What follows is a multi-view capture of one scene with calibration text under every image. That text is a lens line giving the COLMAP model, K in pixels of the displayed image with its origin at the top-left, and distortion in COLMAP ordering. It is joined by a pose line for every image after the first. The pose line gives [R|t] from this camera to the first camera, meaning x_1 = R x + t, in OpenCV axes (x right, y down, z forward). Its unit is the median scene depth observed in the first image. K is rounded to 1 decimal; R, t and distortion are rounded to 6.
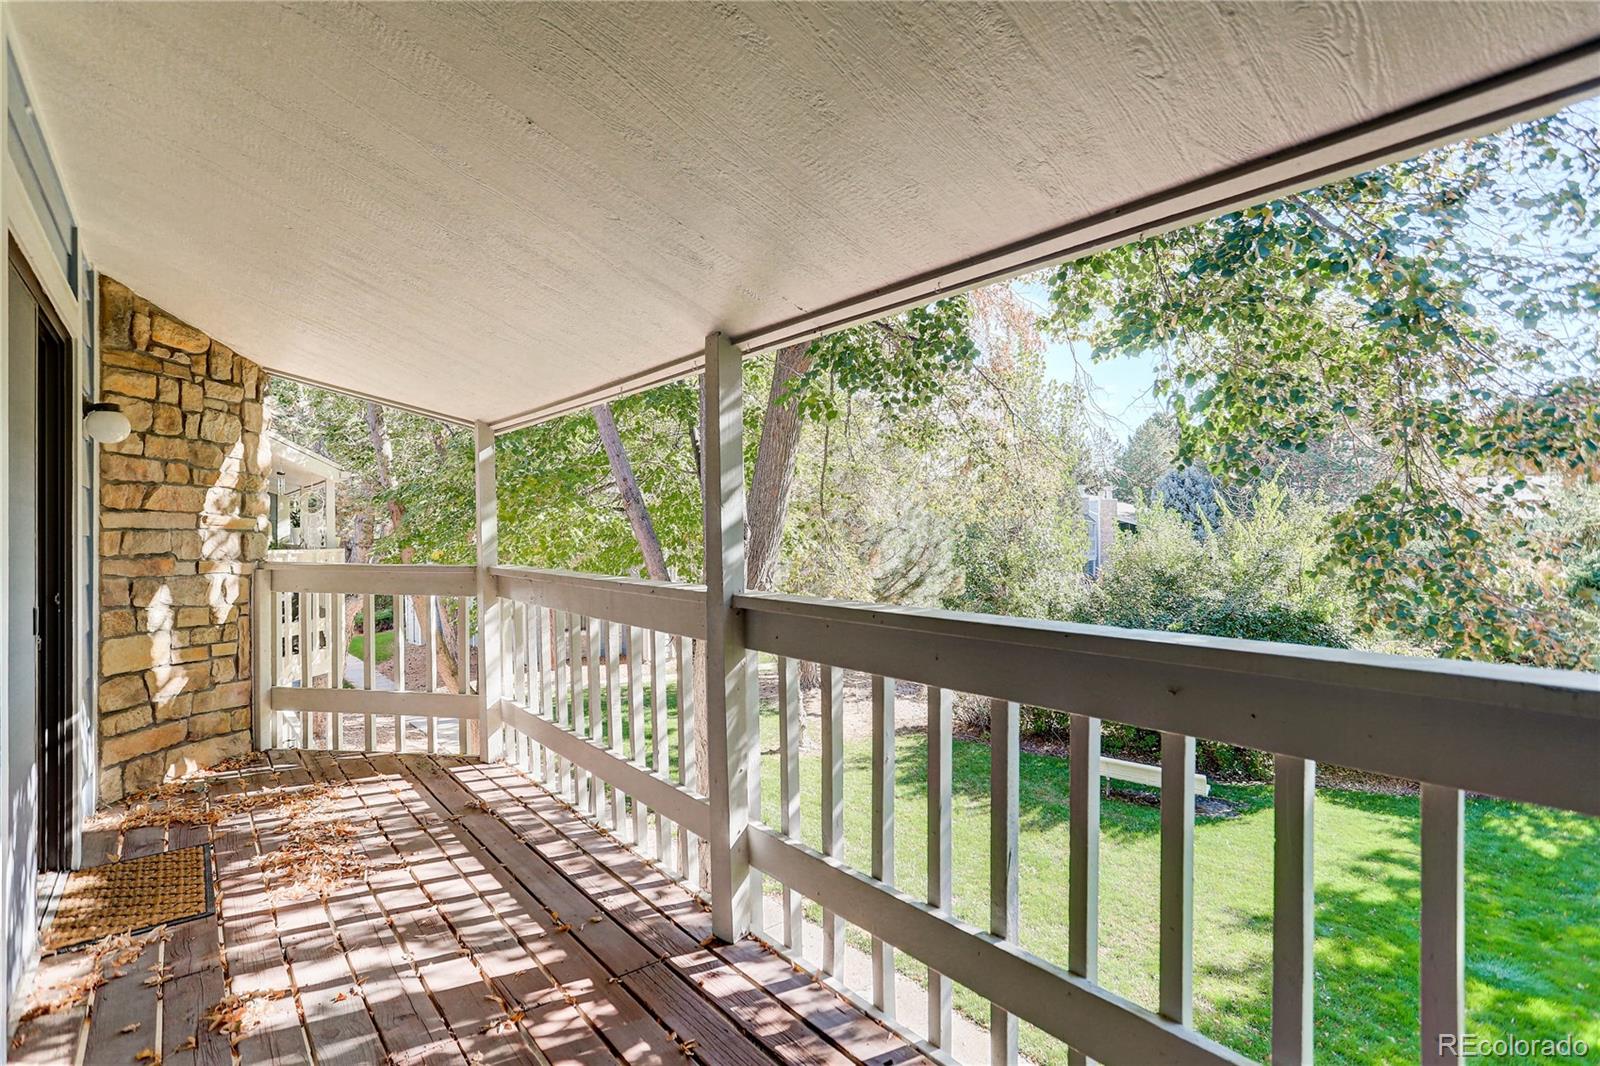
lens RADIAL K [[801.2, 0, 795.5], [0, 801.2, 533.3], [0, 0, 1]] dist [-0.039837, 0.014051]
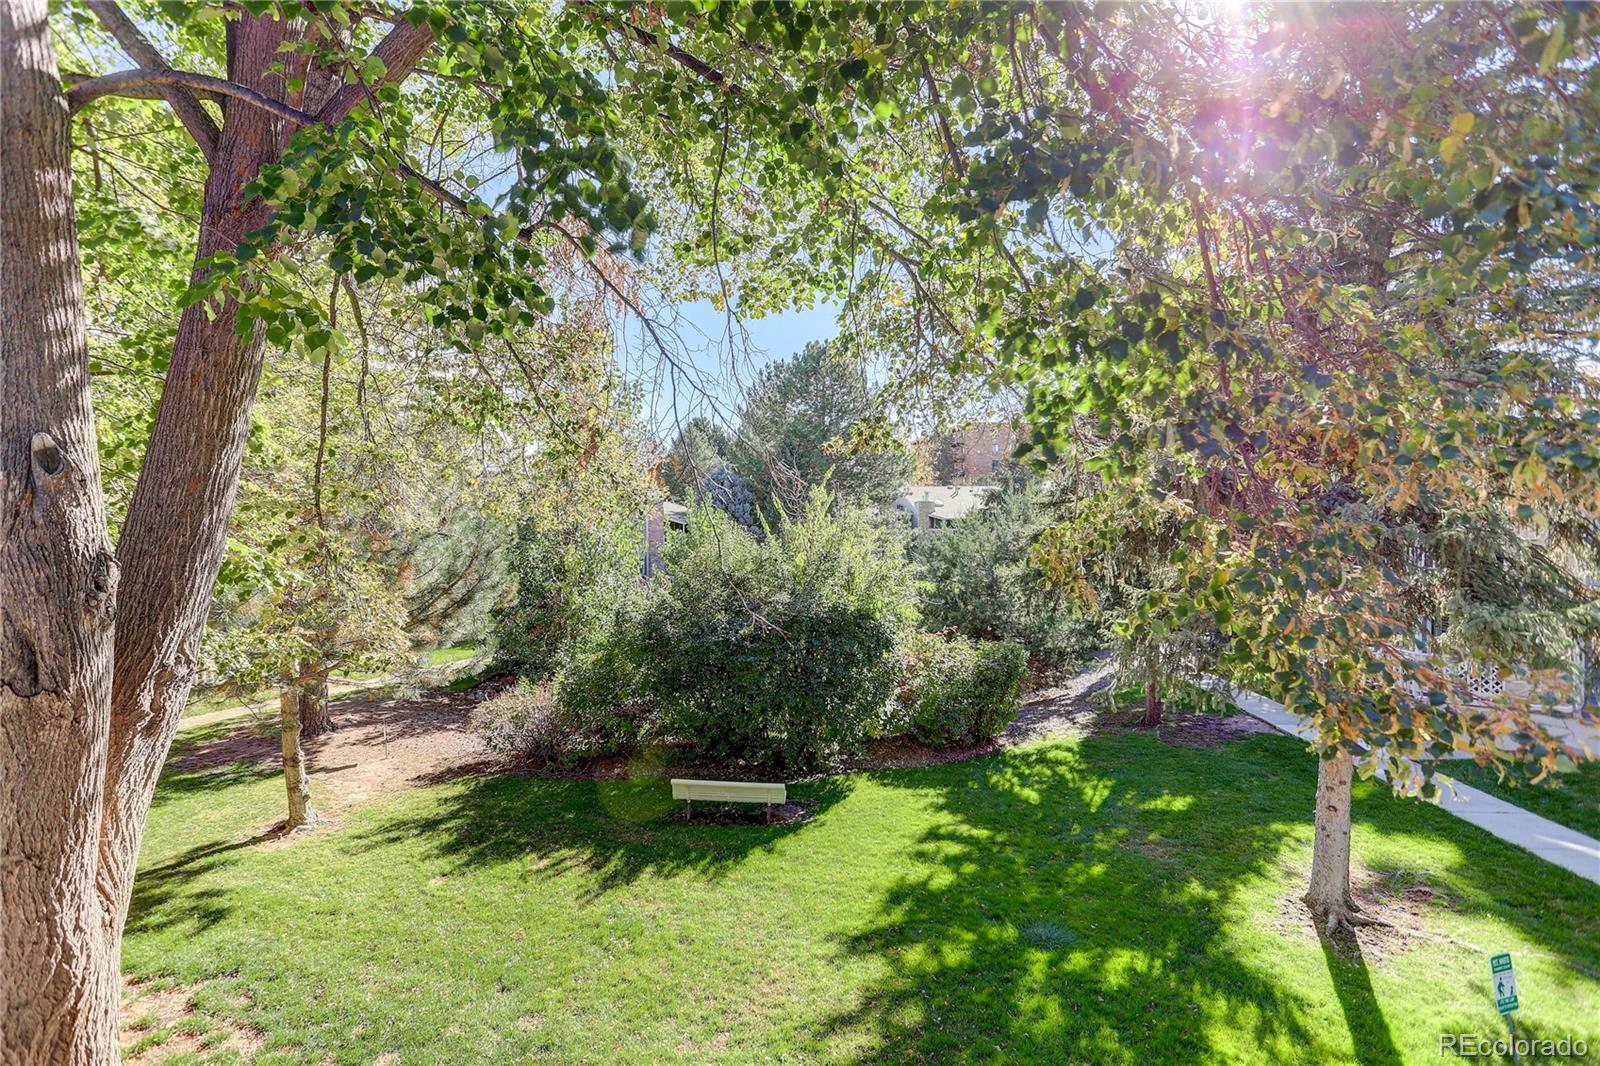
lens RADIAL K [[801.2, 0, 816.7], [0, 801.2, 544.4], [0, 0, 1]] dist [-0.039837, 0.014051]
pose [[0.837042, -0.013920, 0.546962, 0.022036], [0.004647, 0.999821, 0.018333, -0.016213], [-0.547120, -0.012803, 0.836957, 0.260108]]
